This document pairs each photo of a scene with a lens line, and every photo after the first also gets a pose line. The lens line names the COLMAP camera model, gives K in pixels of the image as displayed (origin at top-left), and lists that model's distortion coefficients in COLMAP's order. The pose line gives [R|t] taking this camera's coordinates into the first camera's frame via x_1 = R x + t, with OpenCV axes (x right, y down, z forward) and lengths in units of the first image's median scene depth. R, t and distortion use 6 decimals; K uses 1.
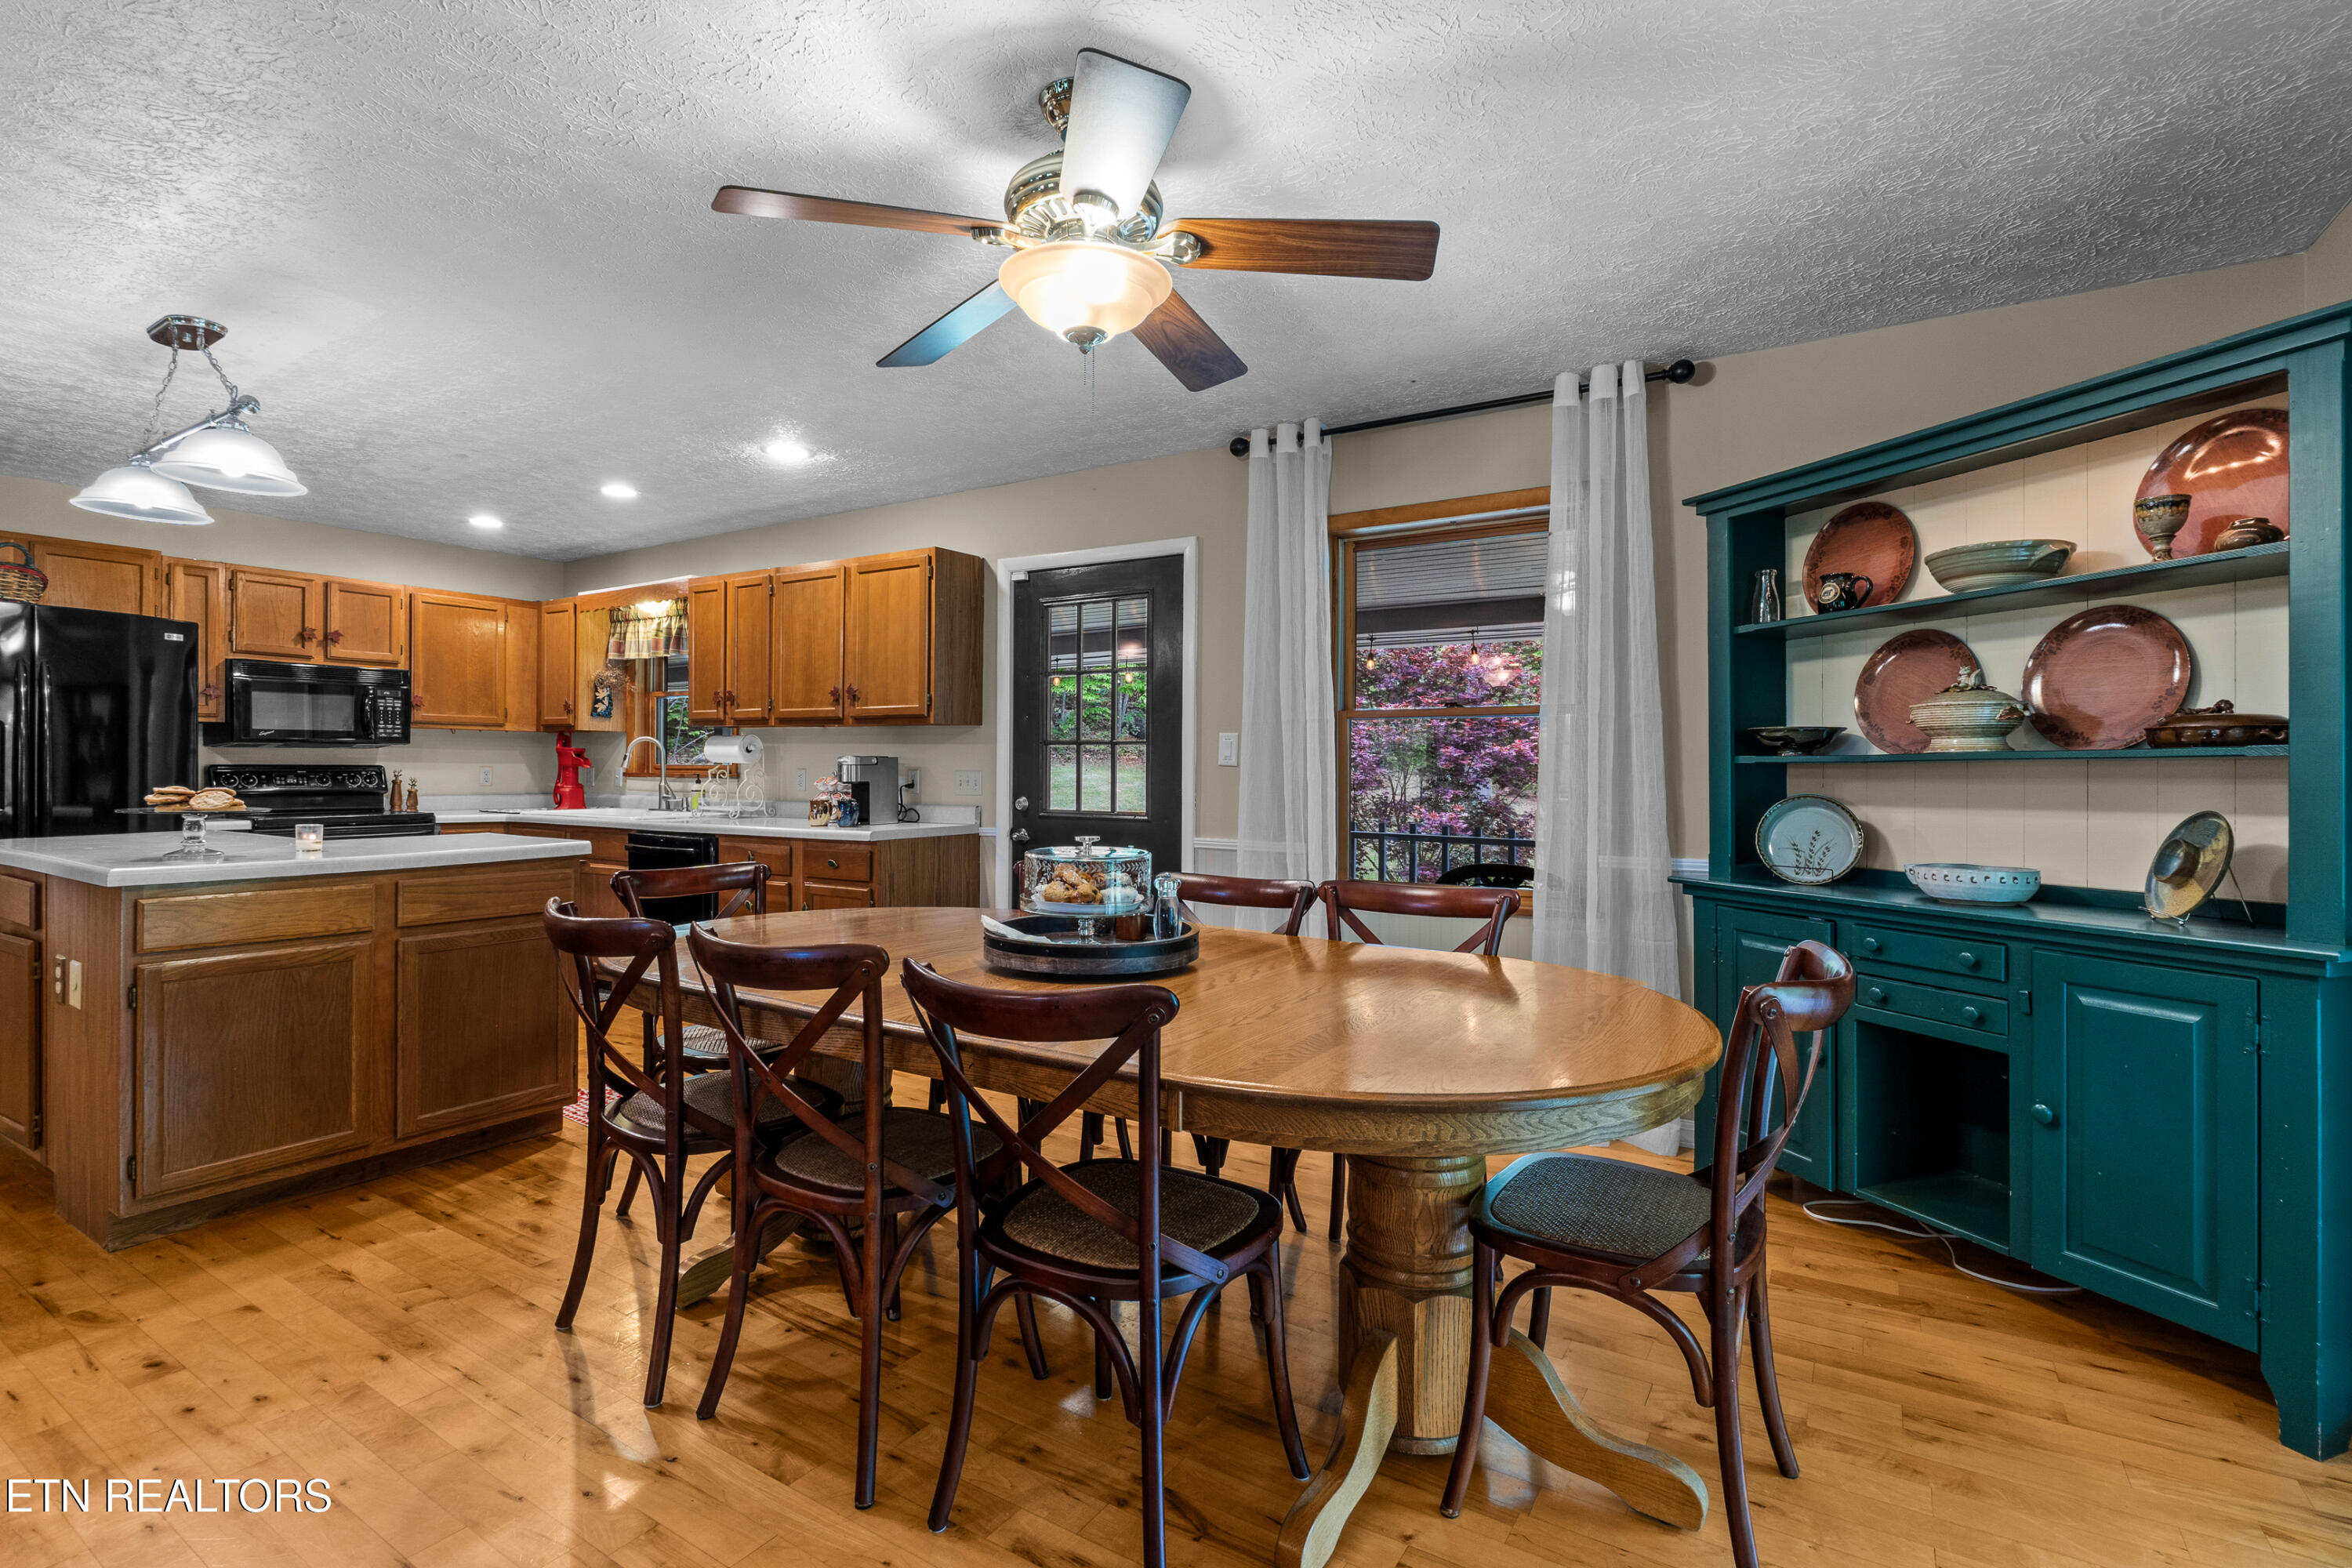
lens RADIAL K [[1113.1, 0, 1185.5], [0, 1113.1, 770.9], [0, 0, 1]] dist [-0.005674, -0.000090]
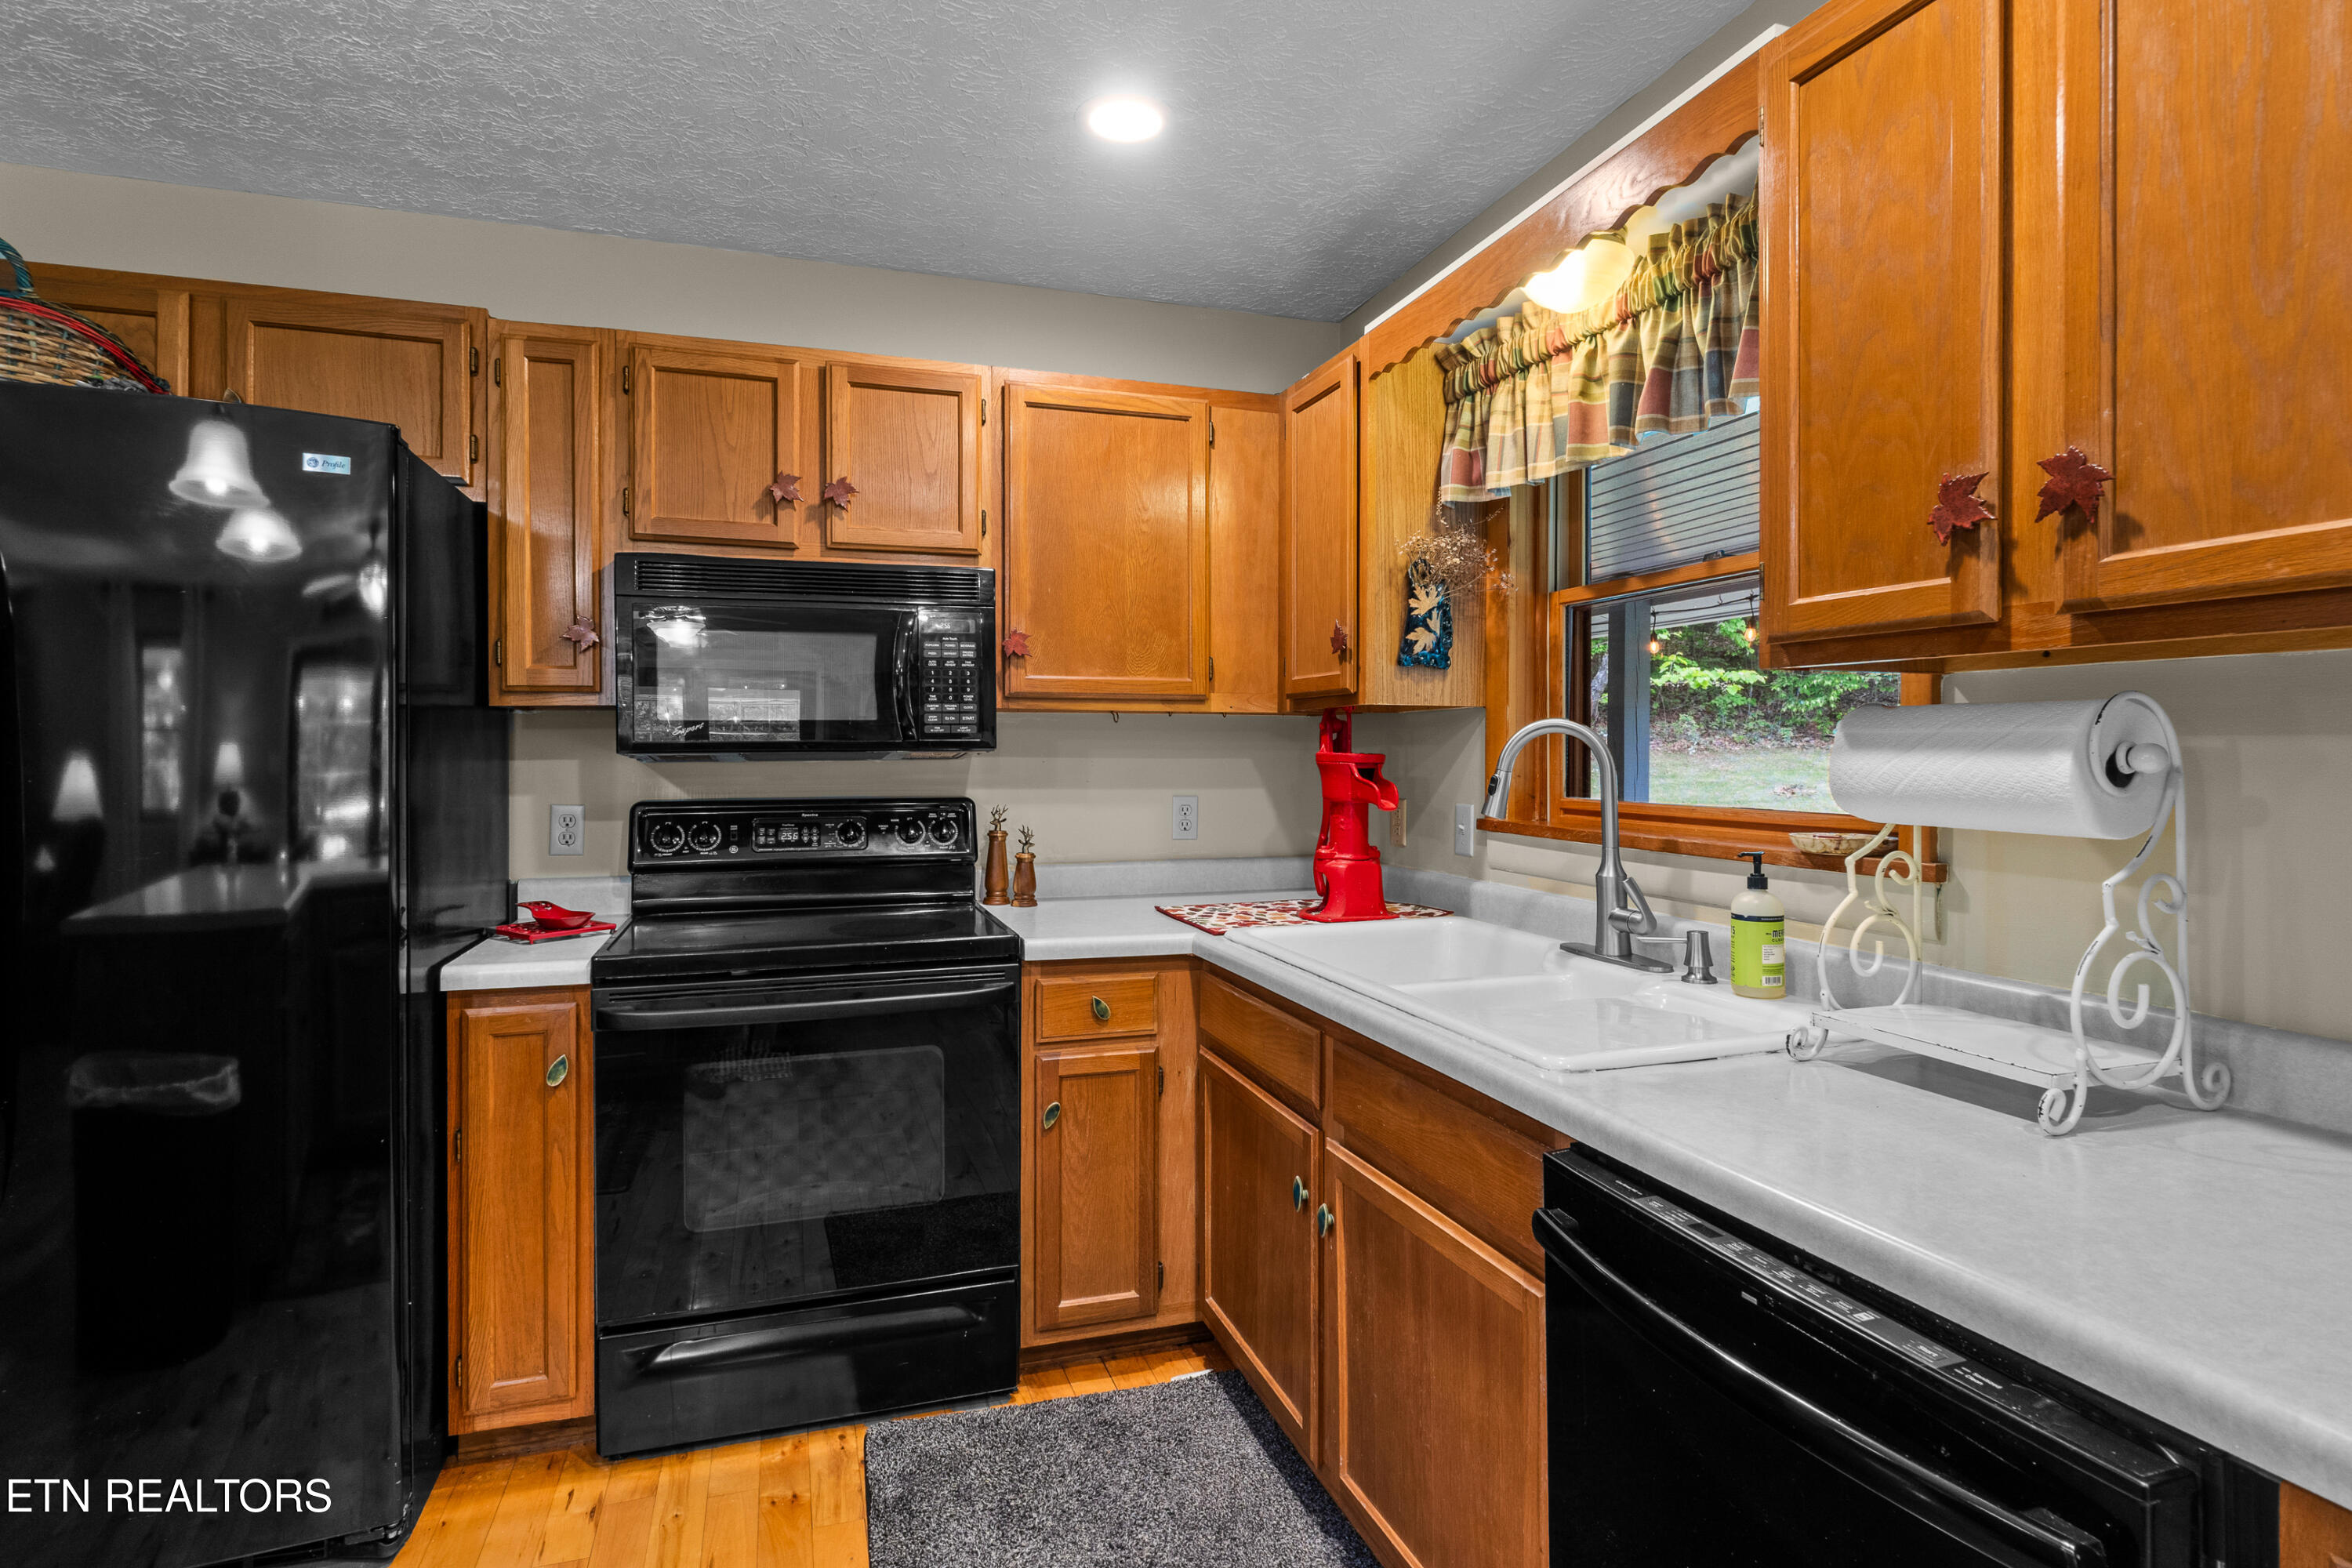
lens RADIAL K [[1190.1, 0, 1168.5], [0, 1190.1, 760.3], [0, 0, 1]] dist [-0.002477, -0.004531]
pose [[0.773574, -0.001740, -0.633703, -0.379113], [0.003267, 0.999994, 0.001243, -0.021047], [0.633697, -0.003031, 0.773575, 0.712996]]
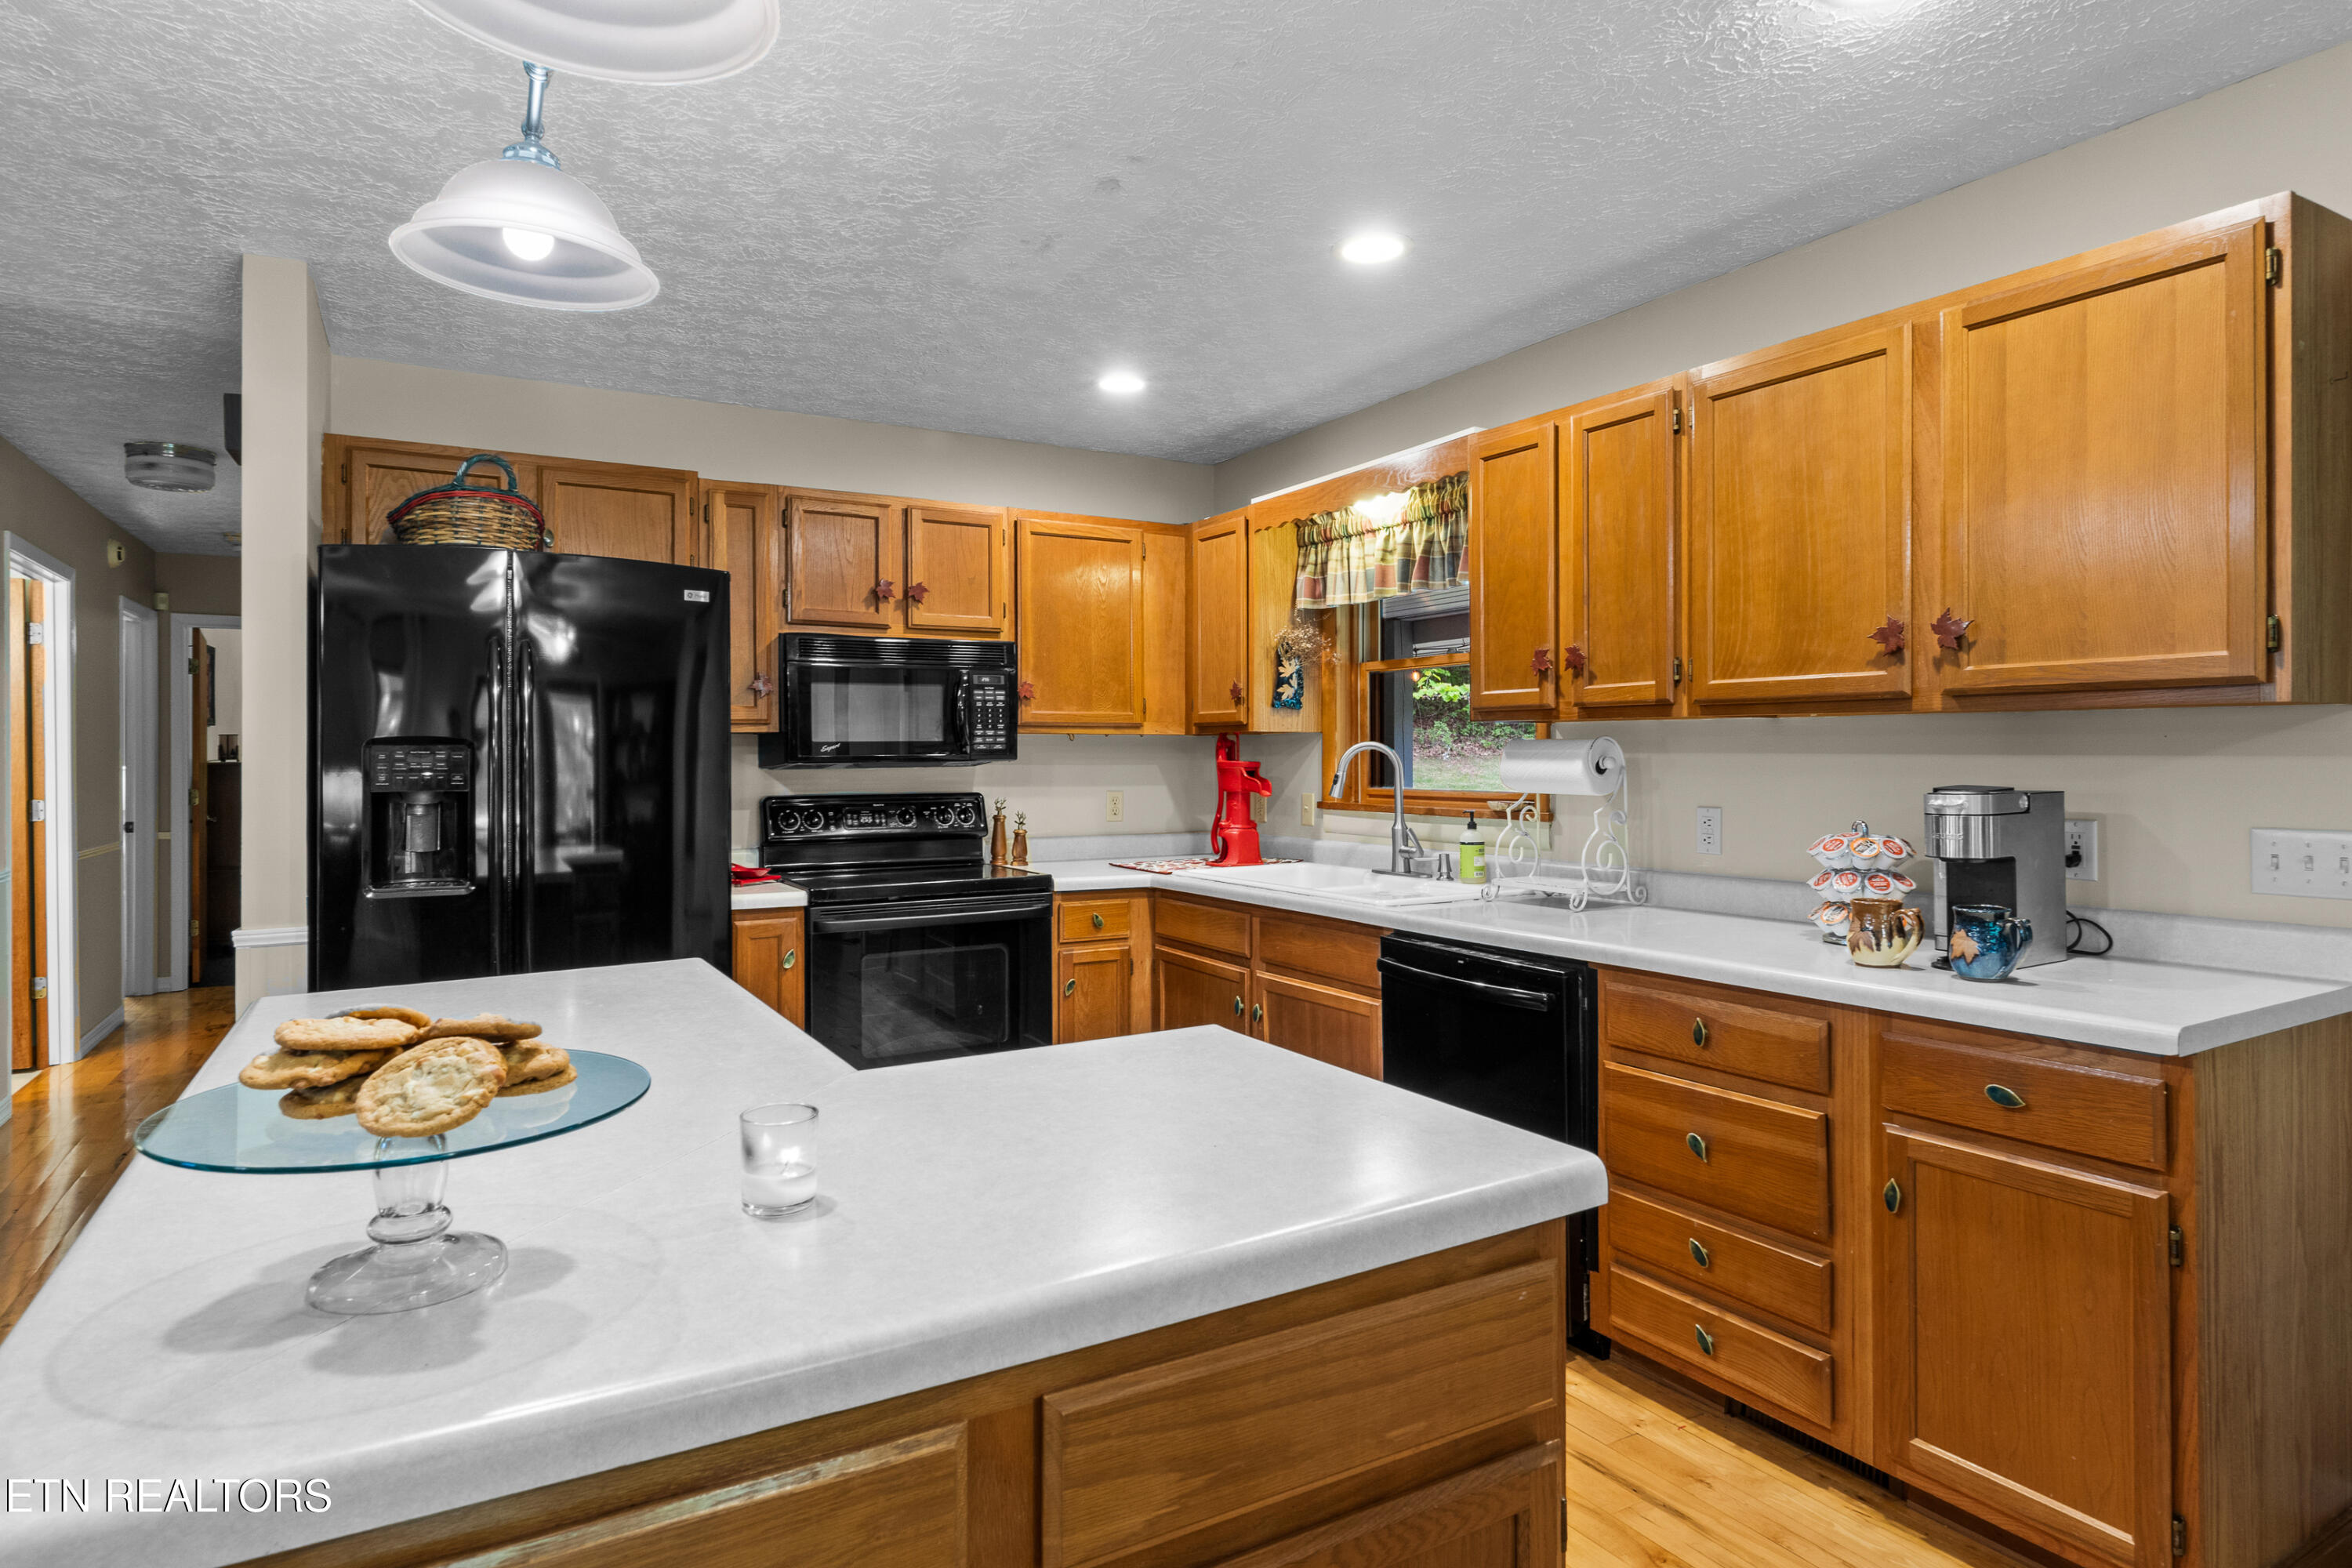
lens RADIAL K [[1303.1, 0, 1168.7], [0, 1303.1, 758.6], [0, 0, 1]] dist [-0.005365, -0.000490]
pose [[0.886101, -0.009046, -0.463404, -0.287894], [0.008021, 0.999959, -0.004181, -0.021608], [0.463423, -0.000012, 0.886137, 0.396249]]
